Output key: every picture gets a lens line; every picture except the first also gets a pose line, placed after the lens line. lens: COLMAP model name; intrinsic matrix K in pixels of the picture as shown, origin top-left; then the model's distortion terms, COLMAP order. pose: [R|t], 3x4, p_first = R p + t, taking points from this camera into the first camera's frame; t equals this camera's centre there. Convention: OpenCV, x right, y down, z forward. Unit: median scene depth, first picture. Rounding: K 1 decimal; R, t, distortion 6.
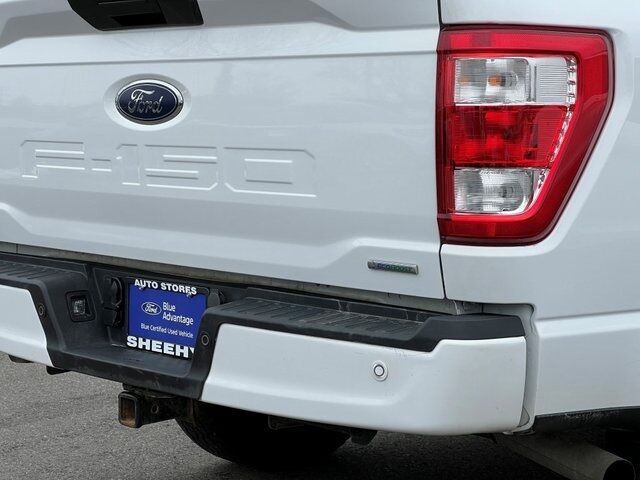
lens RADIAL K [[1458.3, 0, 320.0], [0, 1458.3, 240.0], [0, 0, 1]] dist [0.244891, 0.501631]
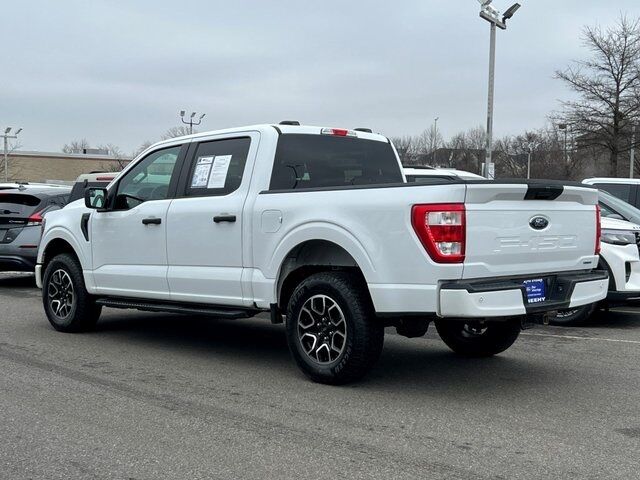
lens RADIAL K [[909.5, 0, 345.7], [0, 909.5, 240.5], [0, 0, 1]] dist [0.086440, -0.023542]
pose [[-0.047866, -0.026488, 0.998503, -2.418741], [0.096515, 0.994848, 0.031018, -0.182836], [-0.994180, 0.097855, -0.045063, 1.745122]]
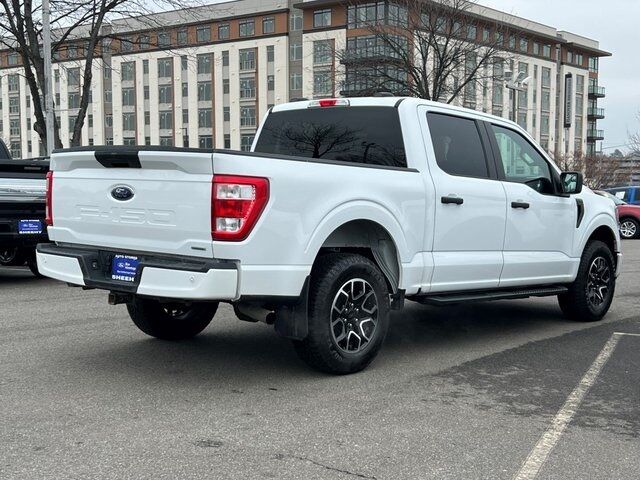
lens RADIAL K [[909.5, 0, 345.7], [0, 909.5, 240.5], [0, 0, 1]] dist [0.086440, -0.023542]
pose [[0.993243, 0.030821, 0.111883, 0.141791], [-0.026005, 0.998682, -0.044251, 0.079283], [-0.113100, 0.041043, 0.992736, -0.982067]]
